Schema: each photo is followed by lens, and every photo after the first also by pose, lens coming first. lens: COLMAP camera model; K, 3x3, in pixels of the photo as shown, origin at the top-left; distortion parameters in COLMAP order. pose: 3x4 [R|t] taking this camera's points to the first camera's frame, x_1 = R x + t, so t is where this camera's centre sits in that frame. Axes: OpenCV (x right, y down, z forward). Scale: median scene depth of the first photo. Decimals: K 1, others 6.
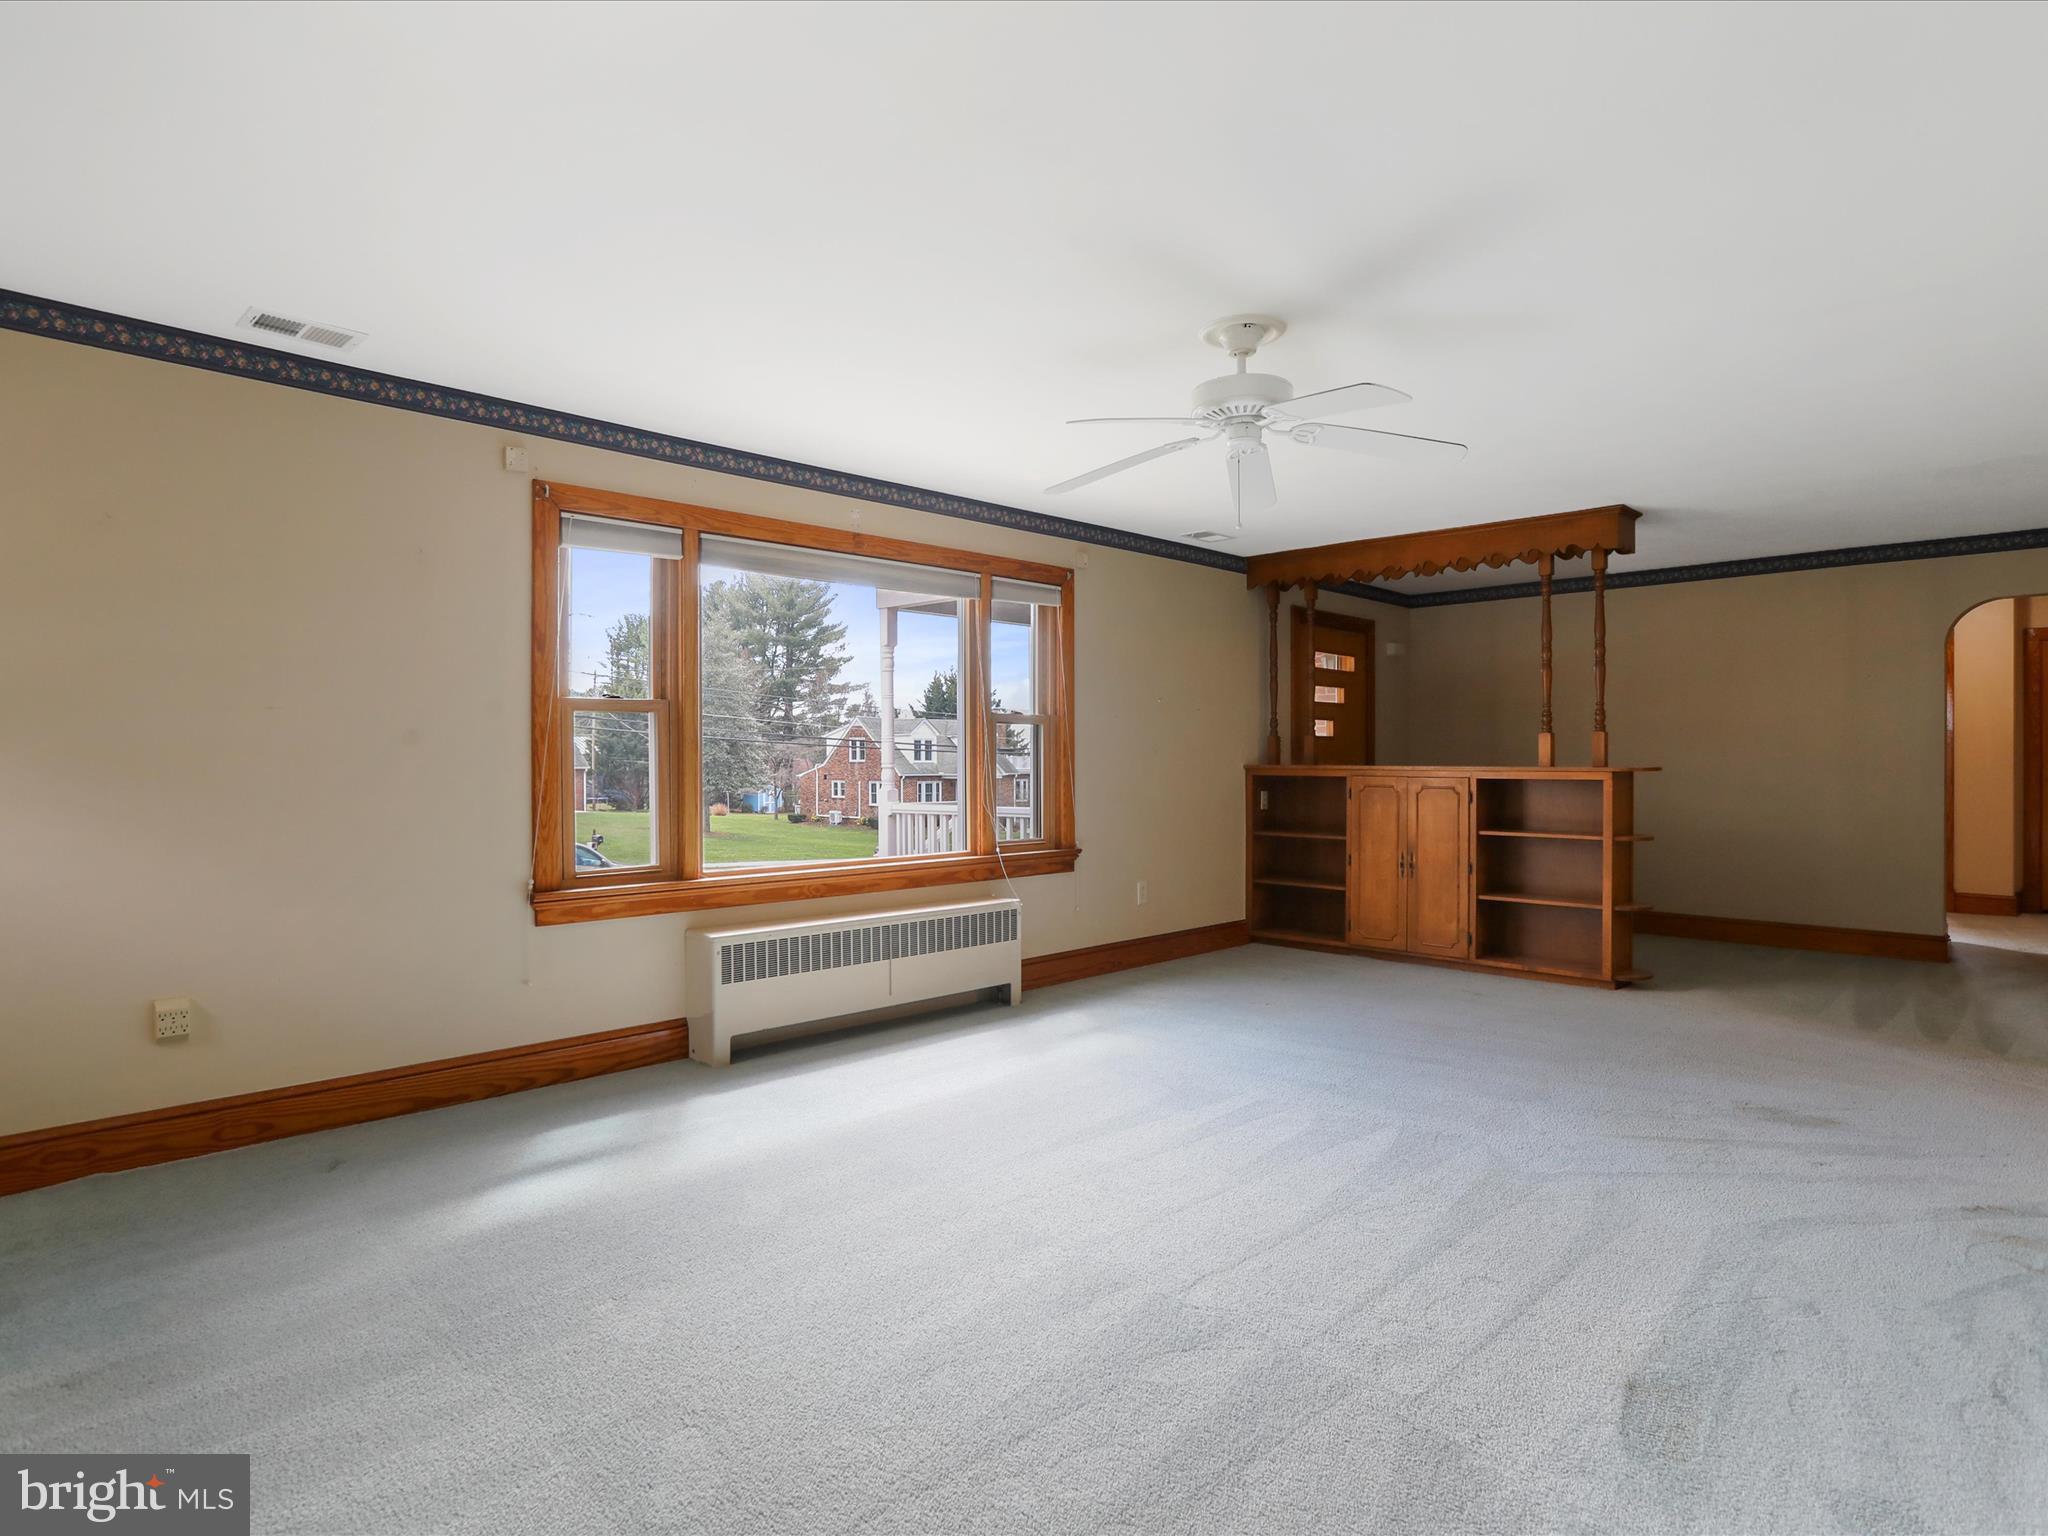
lens RADIAL K [[1165.8, 0, 1025.5], [0, 1165.8, 777.8], [0, 0, 1]] dist [-0.026433, 0.014785]
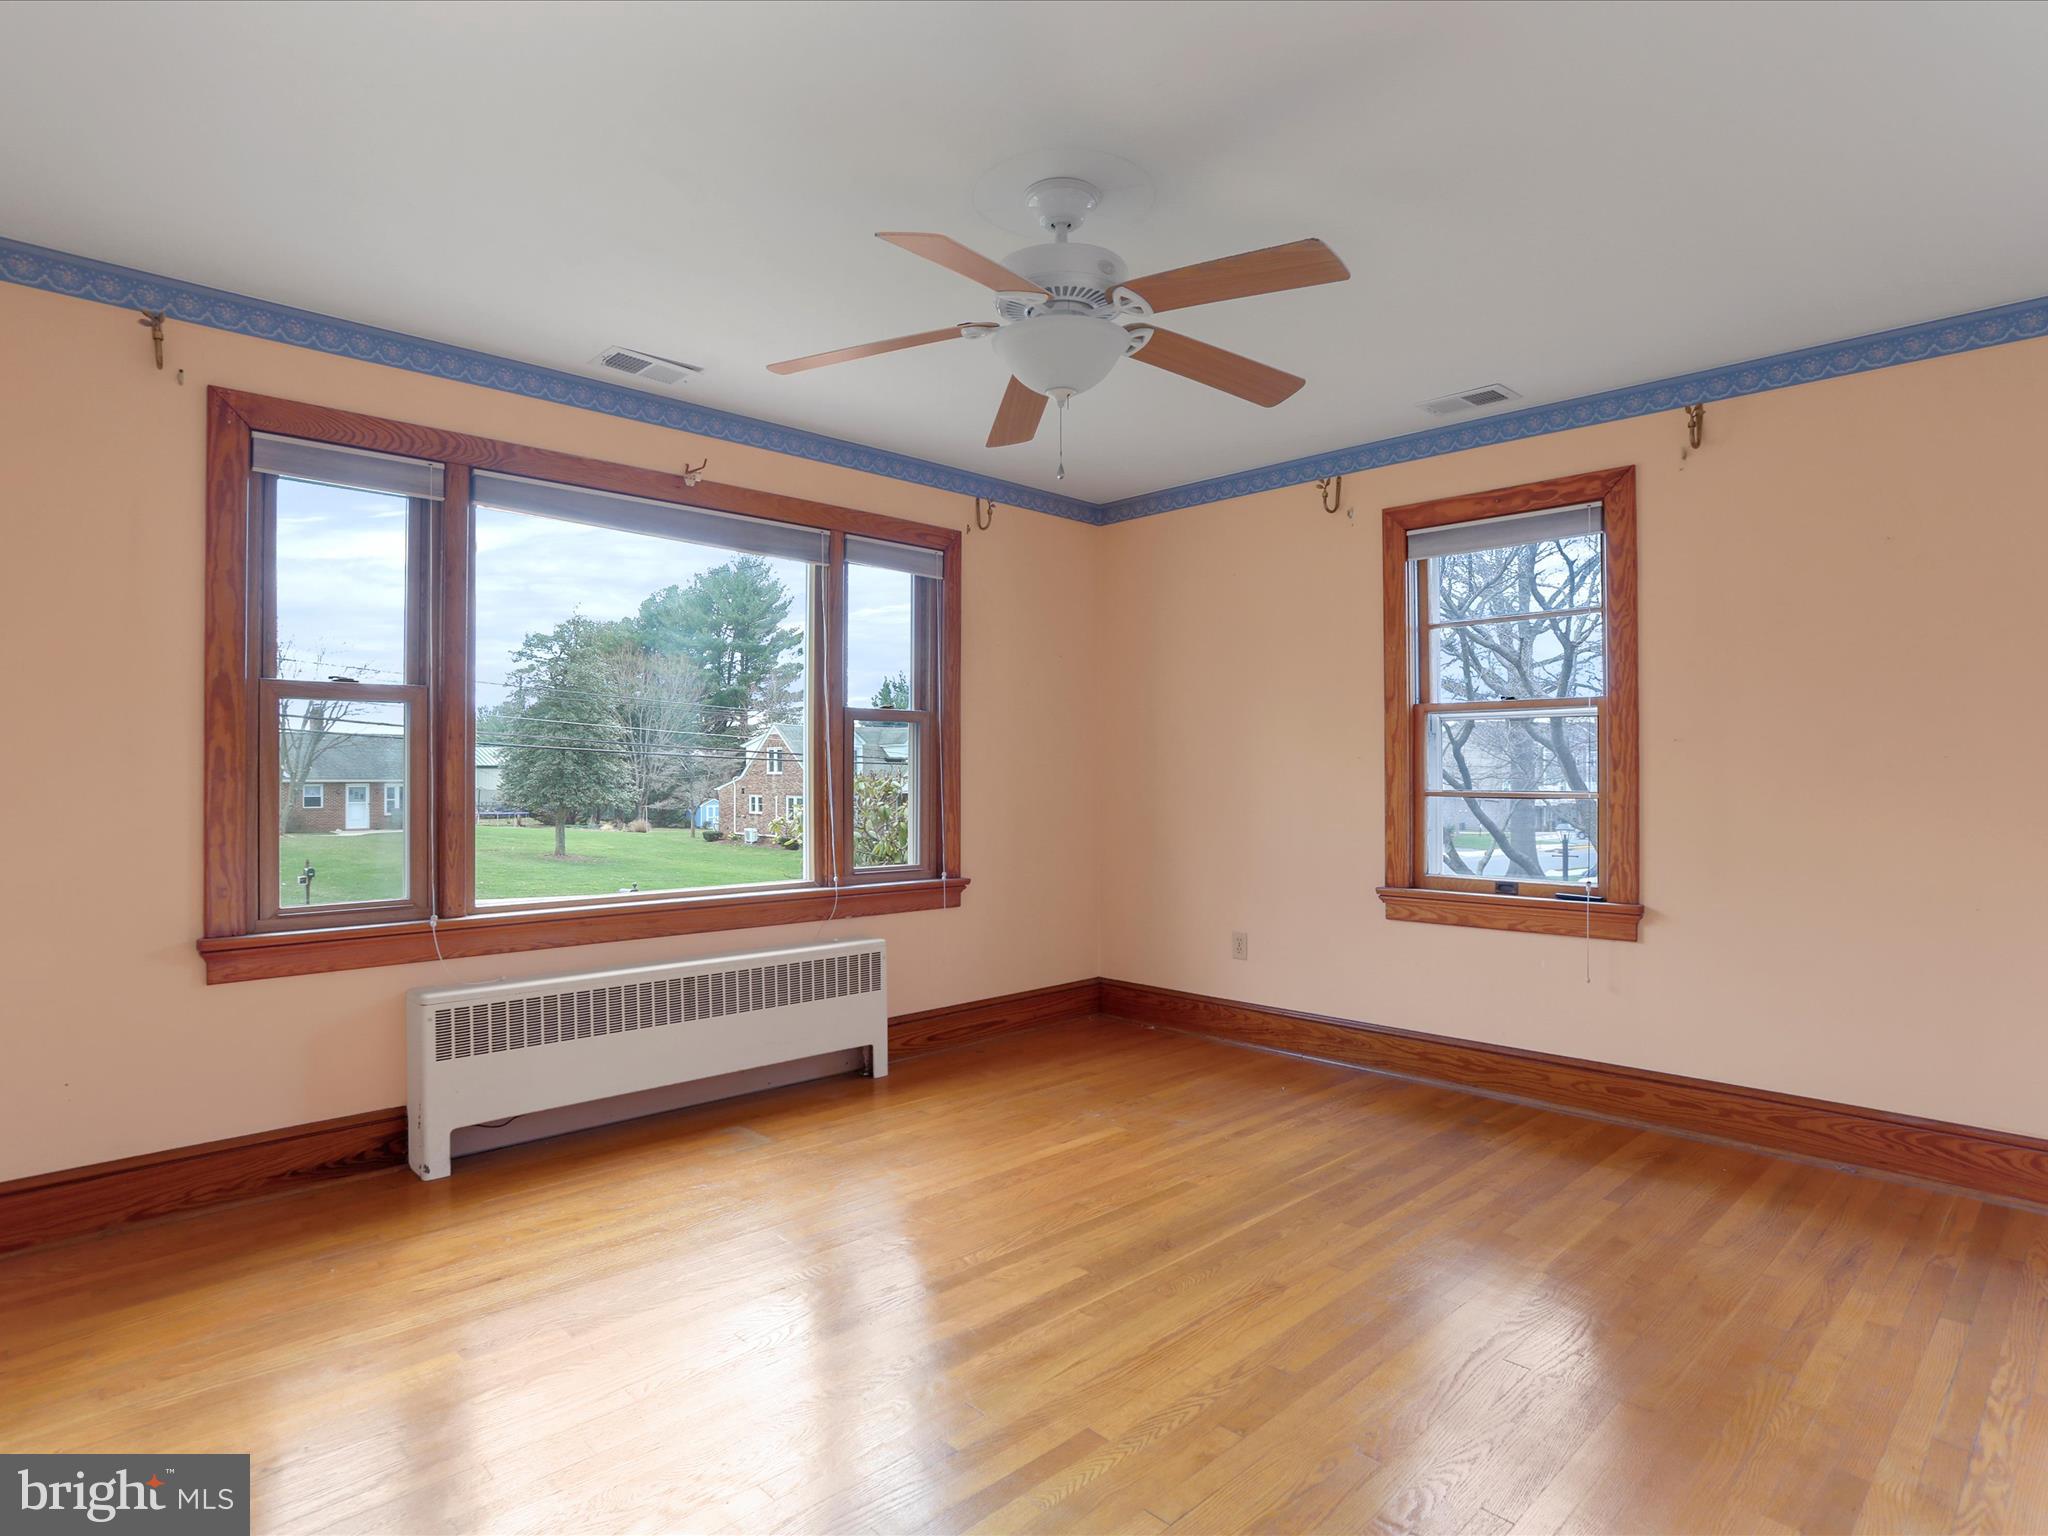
lens RADIAL K [[1165.8, 0, 1035.5], [0, 1165.8, 773.8], [0, 0, 1]] dist [-0.026433, 0.014785]
pose [[0.999988, 0.003403, 0.003500, 0.058676], [-0.003338, 0.999825, -0.018431, 0.002586], [-0.003562, 0.018420, 0.999824, 0.125360]]
